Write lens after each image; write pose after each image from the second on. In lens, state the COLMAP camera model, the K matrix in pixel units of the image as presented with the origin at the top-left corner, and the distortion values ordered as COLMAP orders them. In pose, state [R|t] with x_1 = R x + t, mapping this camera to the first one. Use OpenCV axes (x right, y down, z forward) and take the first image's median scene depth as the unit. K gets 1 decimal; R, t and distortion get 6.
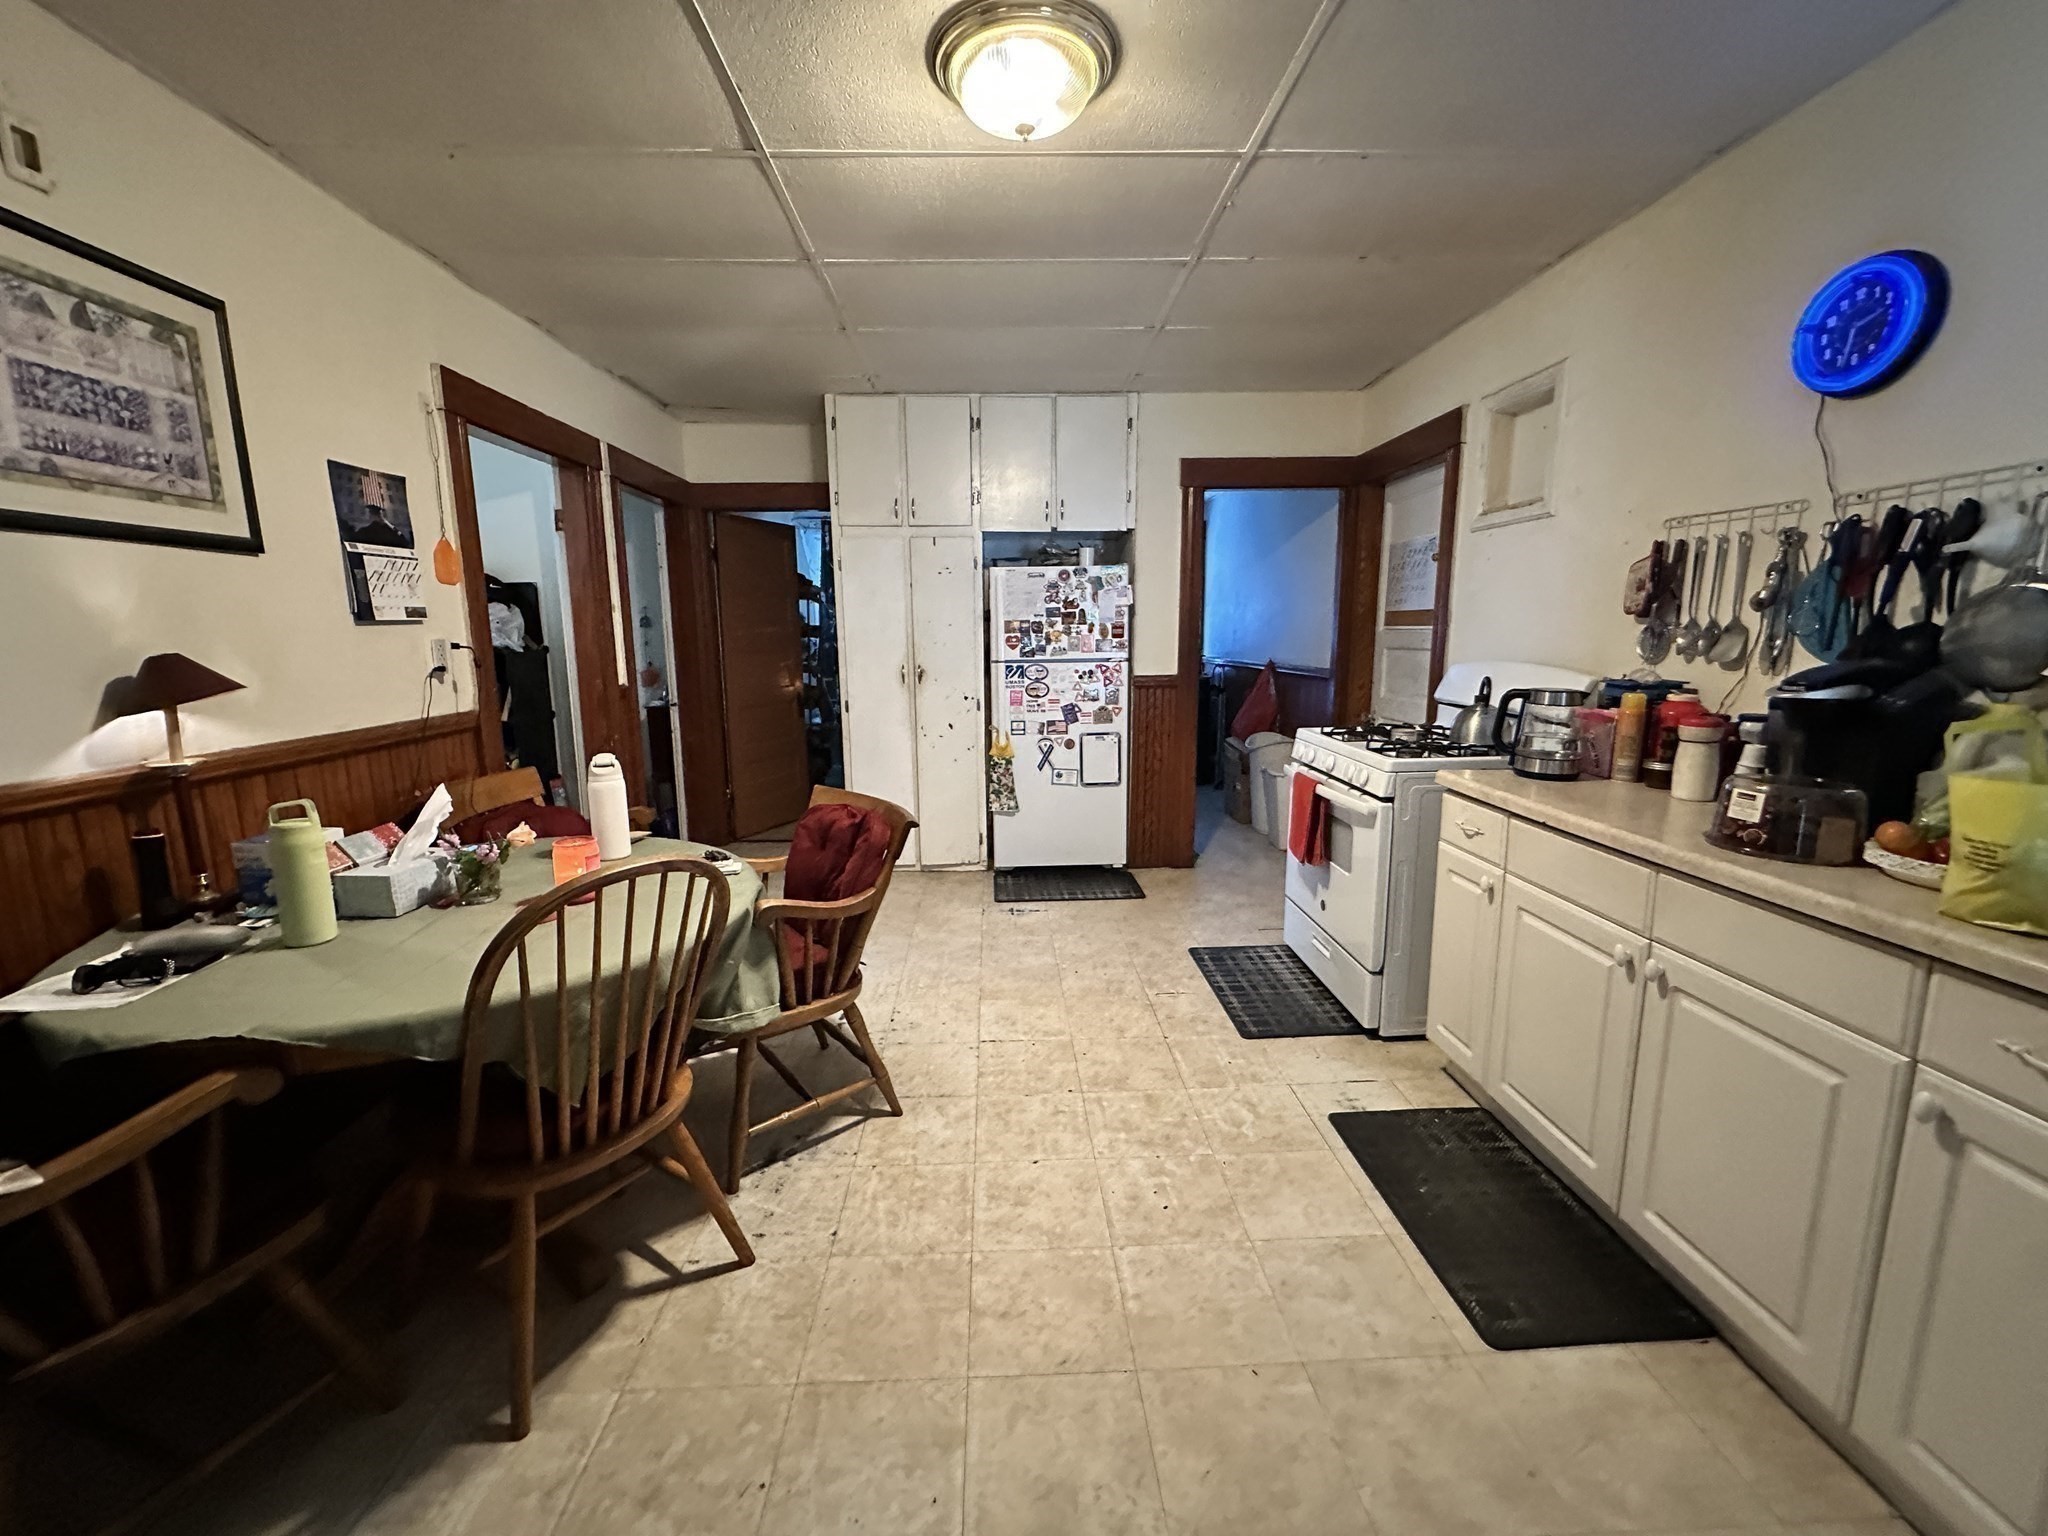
lens RADIAL K [[820.0, 0, 1024.0], [0, 820.0, 768.0], [0, 0, 1]] dist [-0.002428, 0.000562]
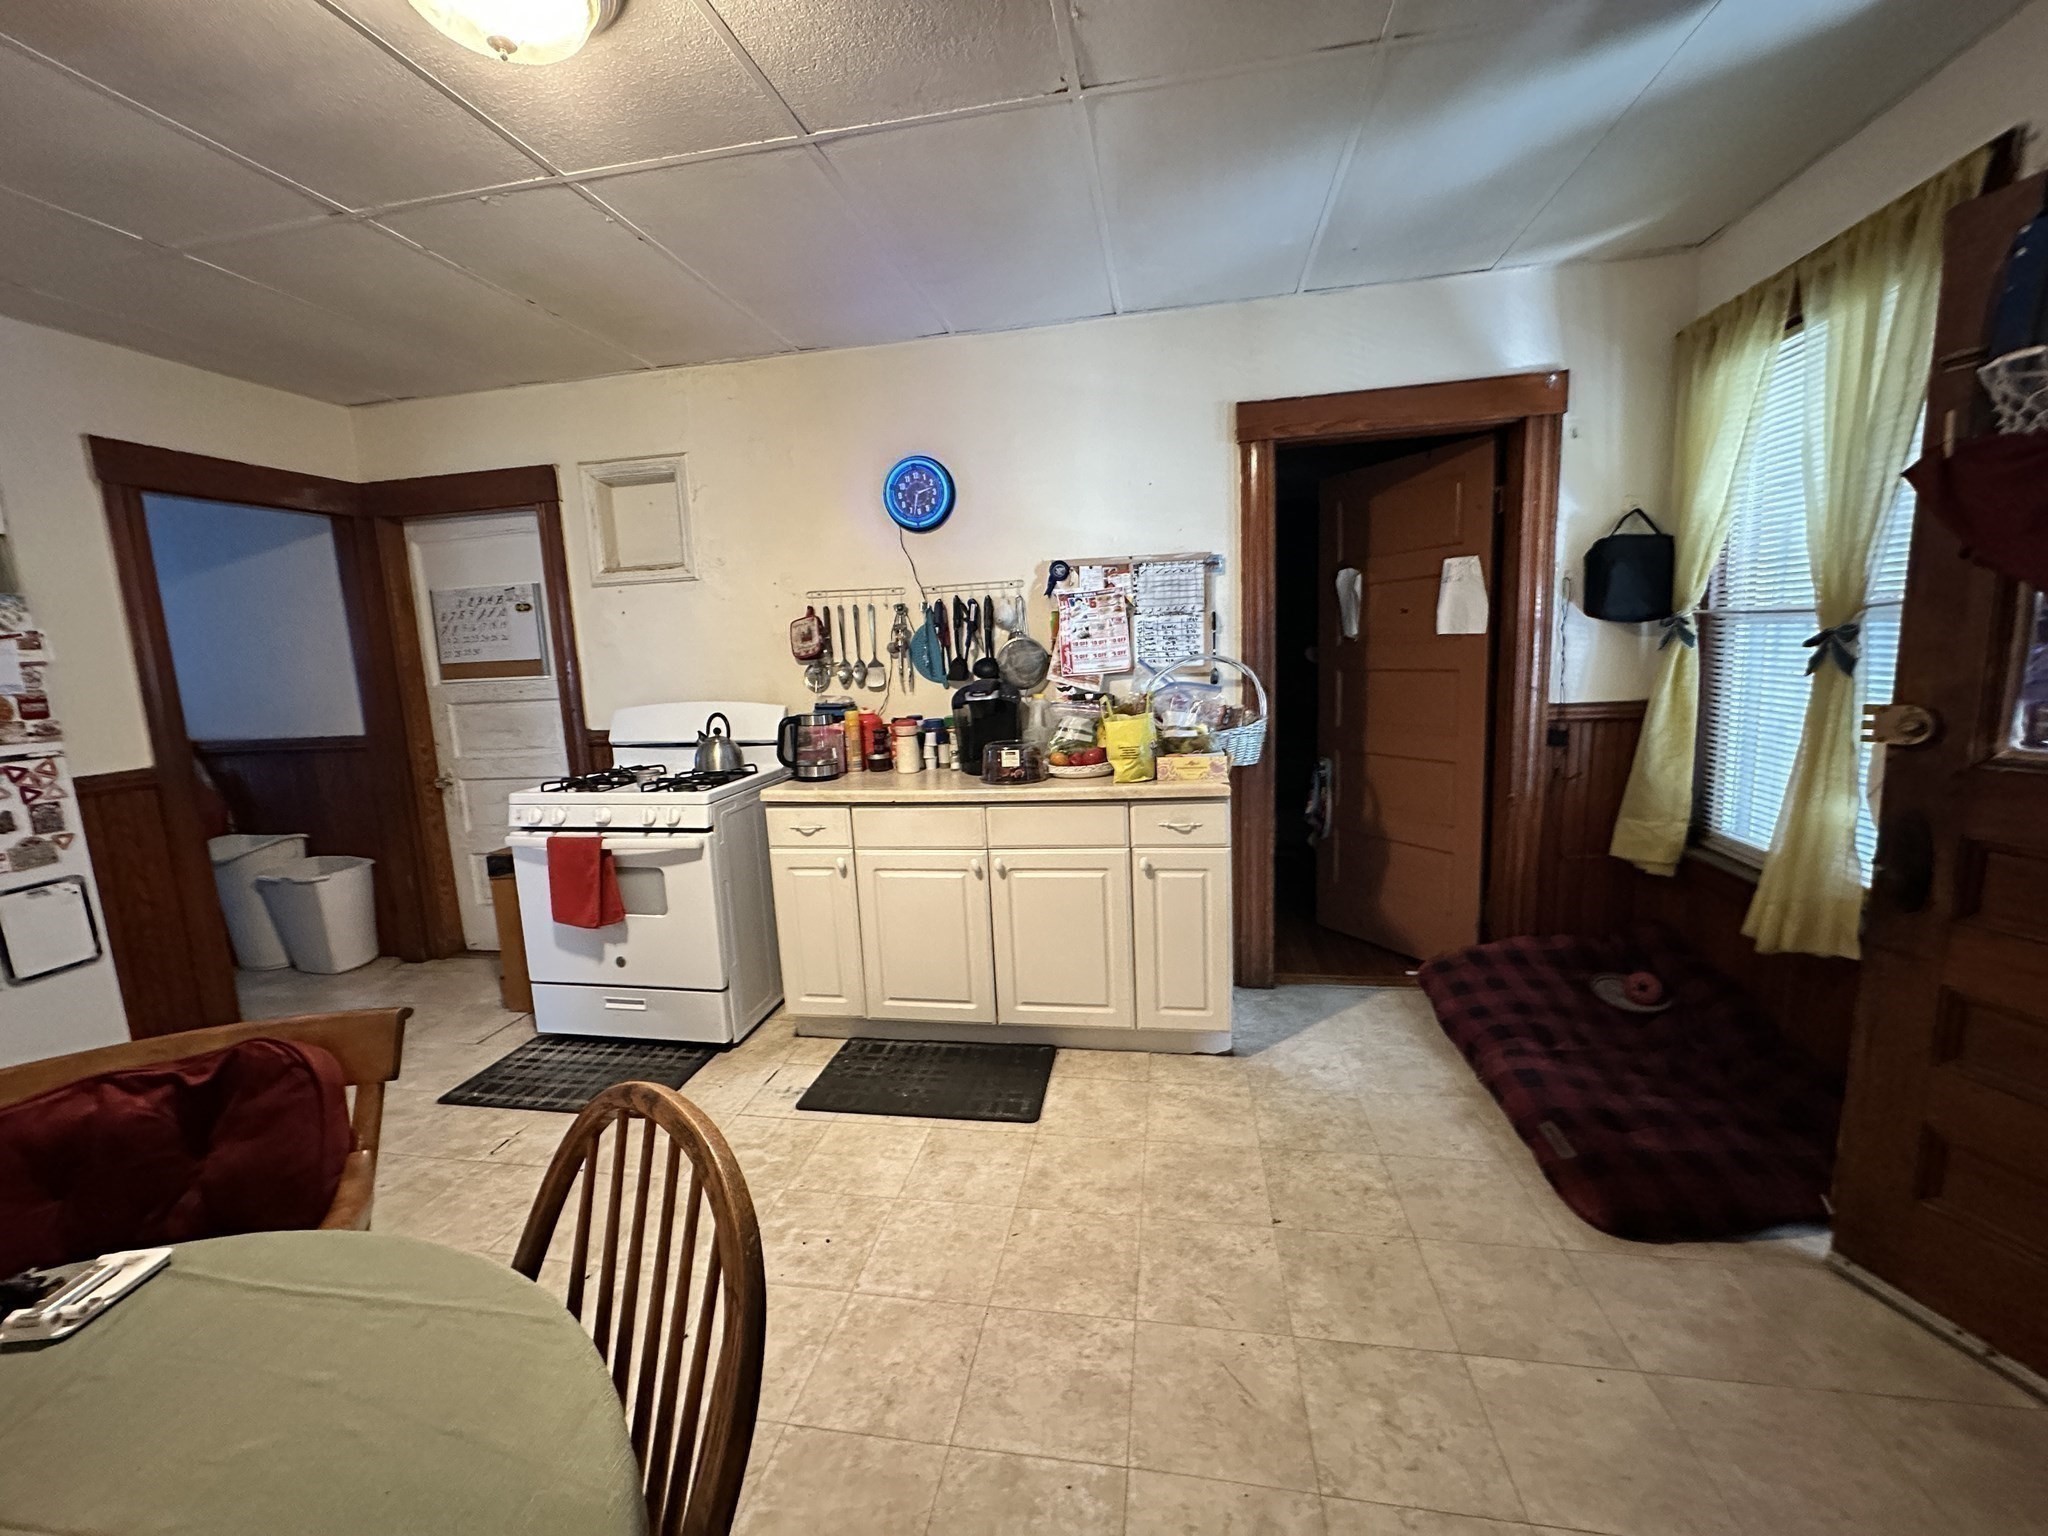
lens RADIAL K [[820.5, 0, 1024.0], [0, 820.5, 768.0], [0, 0, 1]] dist [-0.001255, -0.000053]
pose [[0.215156, -0.146160, 0.965580, -0.544103], [0.204643, 0.973532, 0.101764, -0.070925], [-0.954897, 0.175704, 0.239372, 0.343224]]
